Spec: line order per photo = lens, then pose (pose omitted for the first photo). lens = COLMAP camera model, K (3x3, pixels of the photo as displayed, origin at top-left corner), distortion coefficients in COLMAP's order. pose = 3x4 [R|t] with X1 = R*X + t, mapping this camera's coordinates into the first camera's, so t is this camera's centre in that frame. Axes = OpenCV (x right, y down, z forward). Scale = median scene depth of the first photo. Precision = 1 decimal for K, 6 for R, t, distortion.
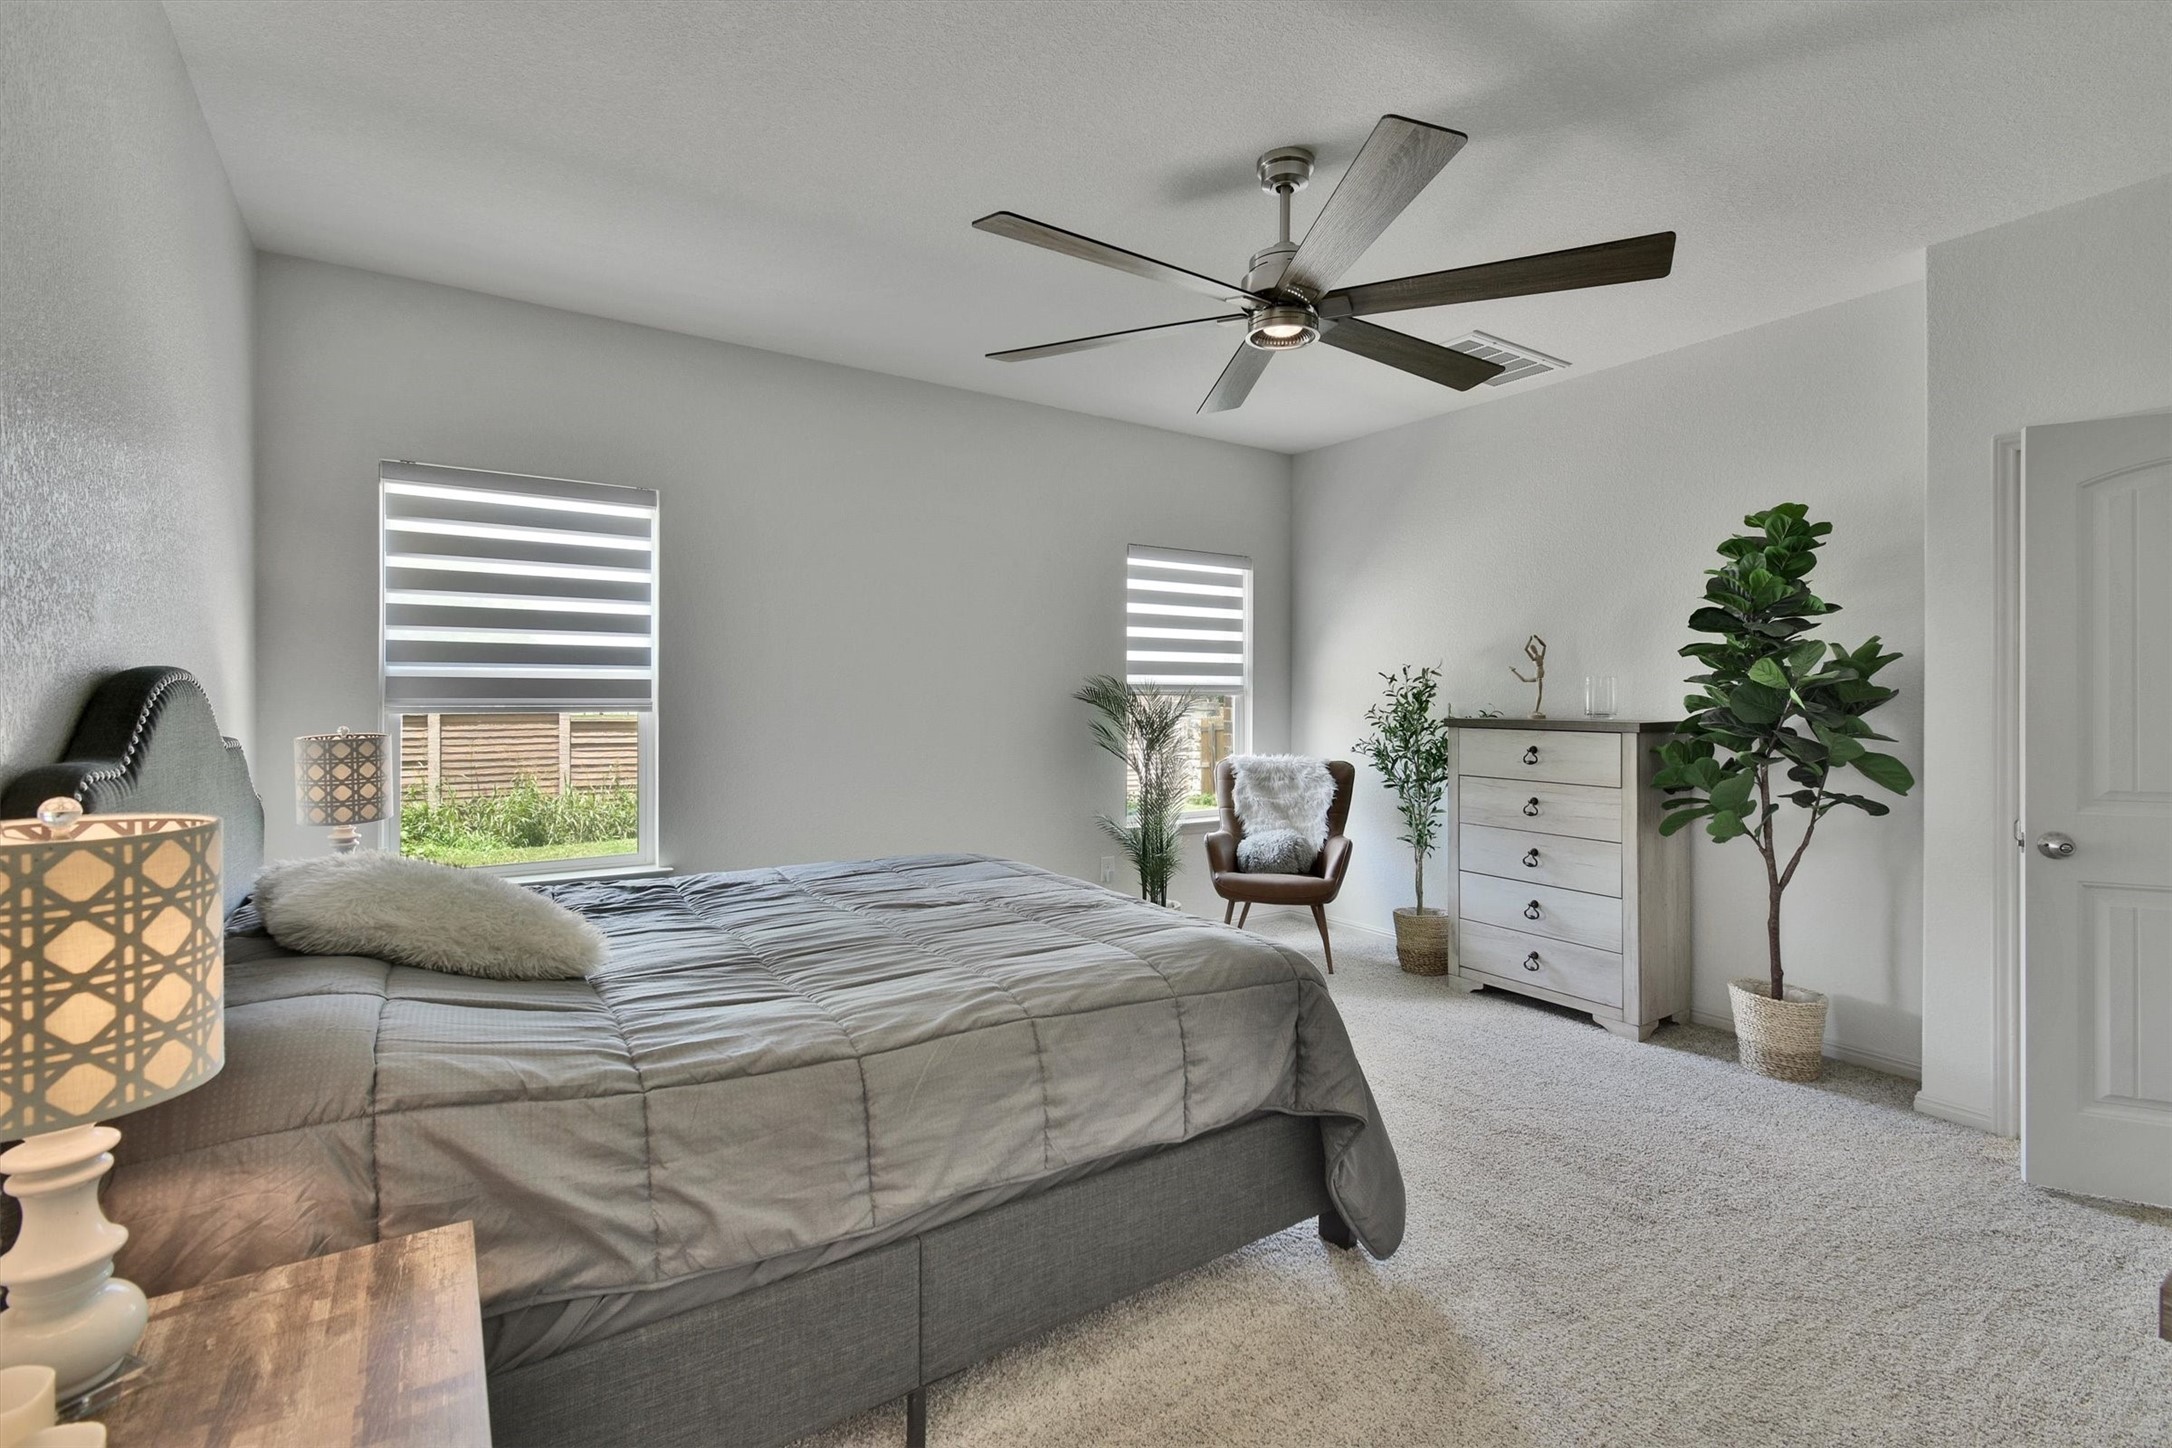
lens RADIAL K [[960.6, 0, 1086.1], [0, 960.6, 703.7], [0, 0, 1]] dist [-0.003611, -0.001987]
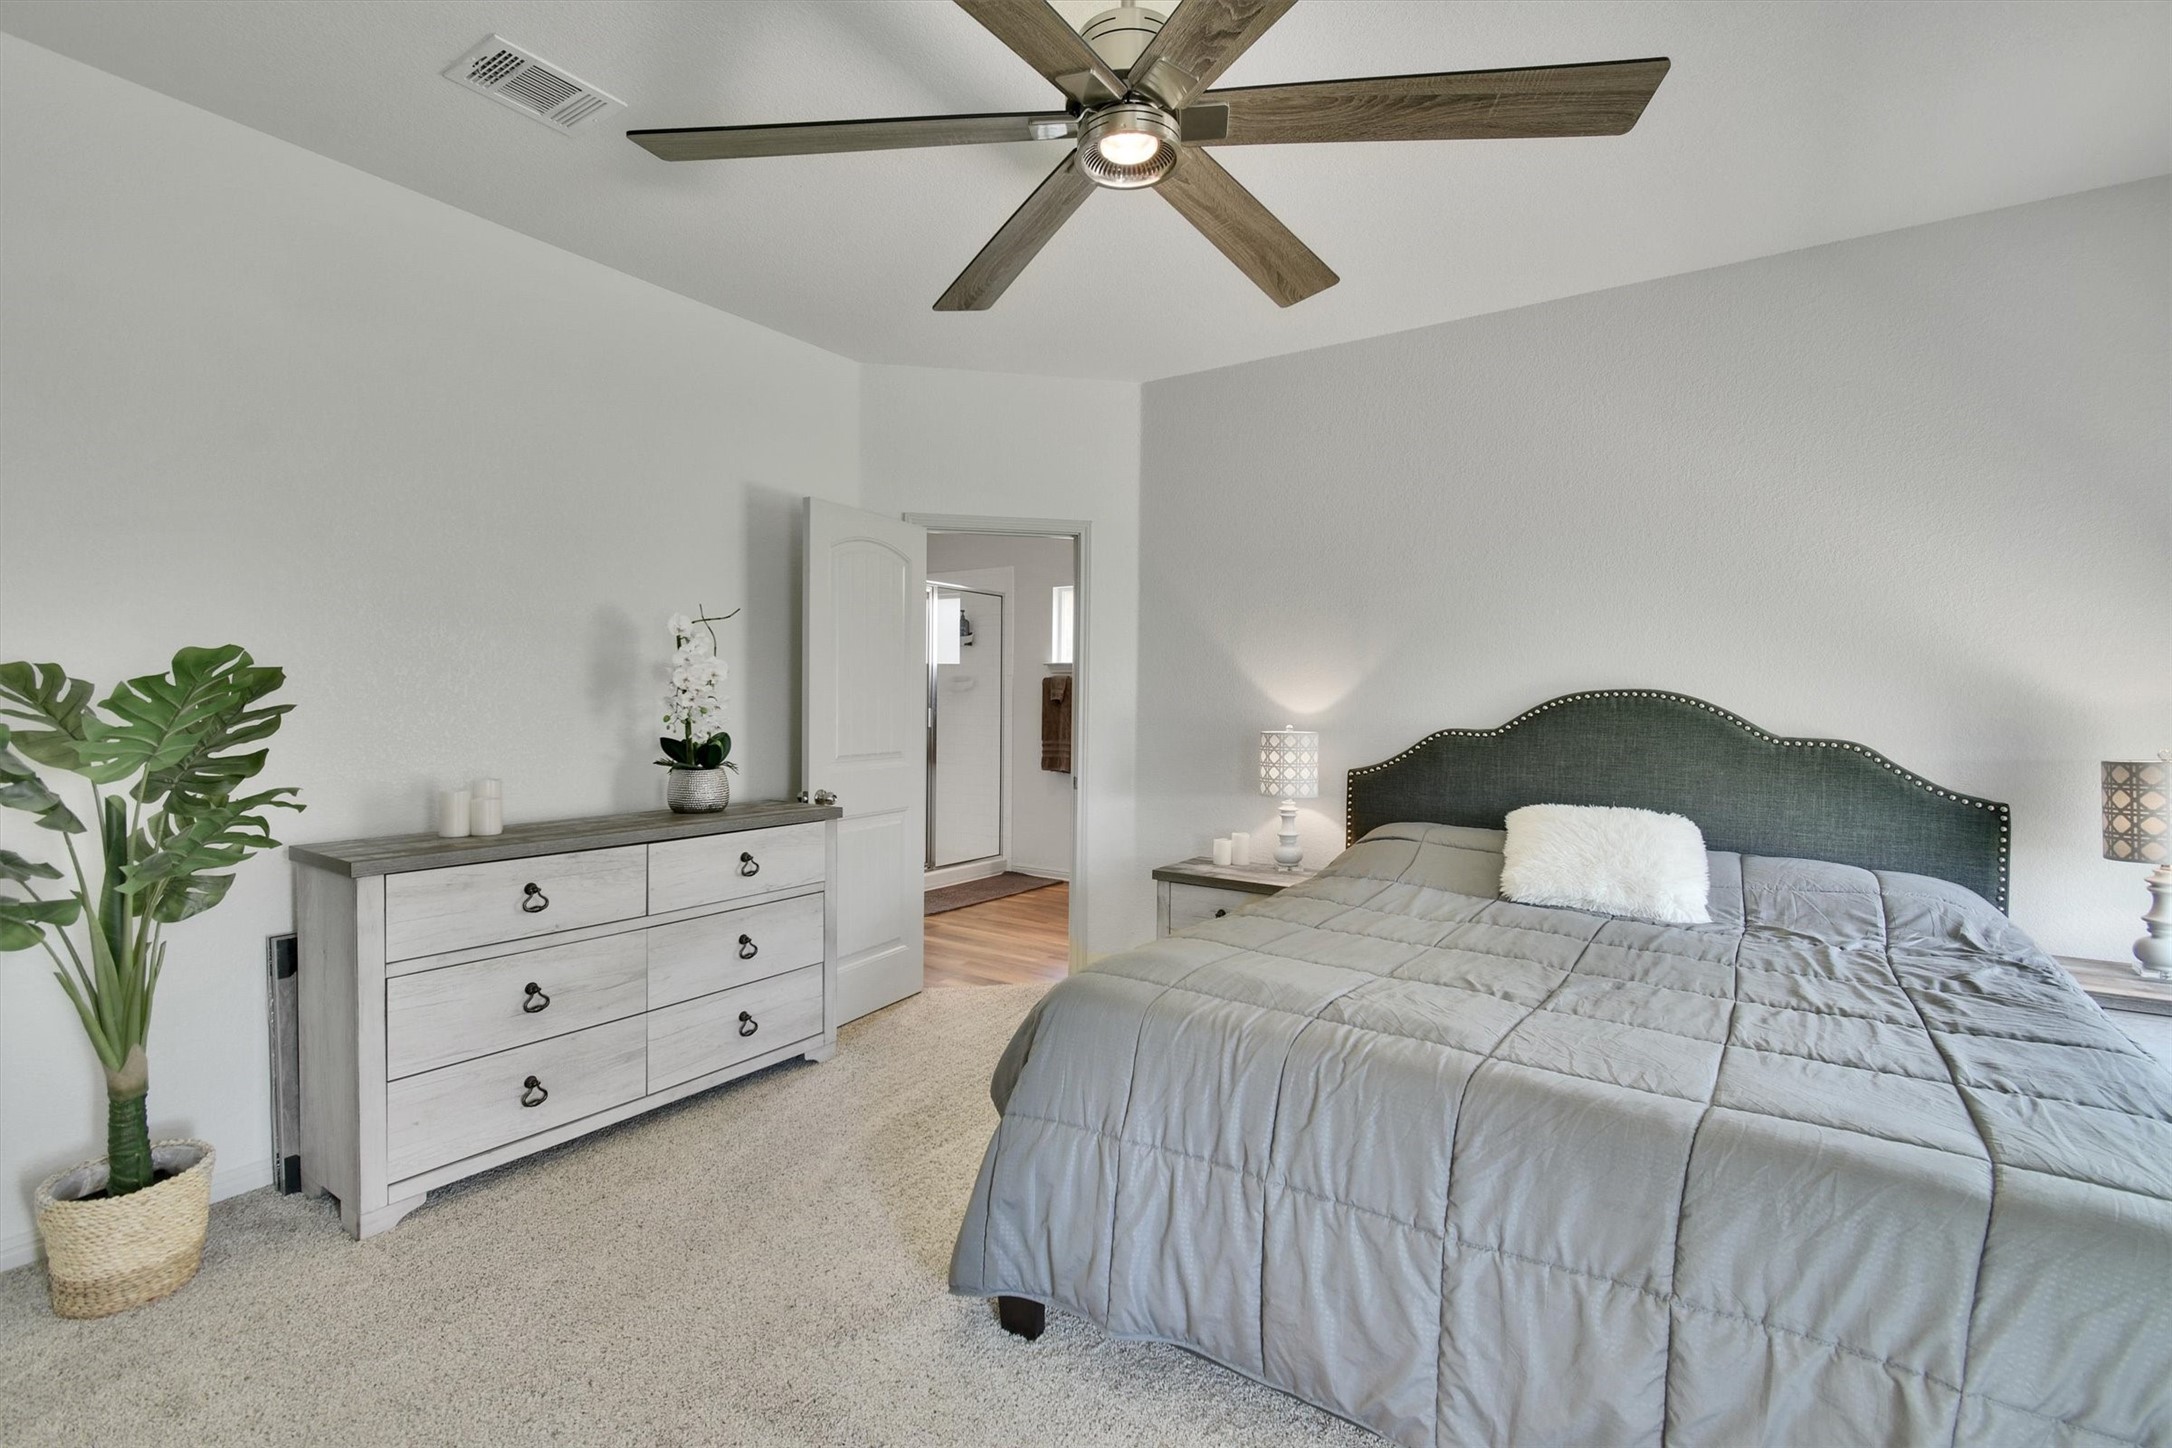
lens RADIAL K [[960.6, 0, 1084.5], [0, 960.6, 720.9], [0, 0, 1]] dist [-0.003611, -0.001987]
pose [[-0.933947, -0.004092, -0.357389, 0.237227], [-0.014381, 0.999555, 0.026138, -0.005499], [0.357123, 0.029552, -0.933590, 0.833389]]
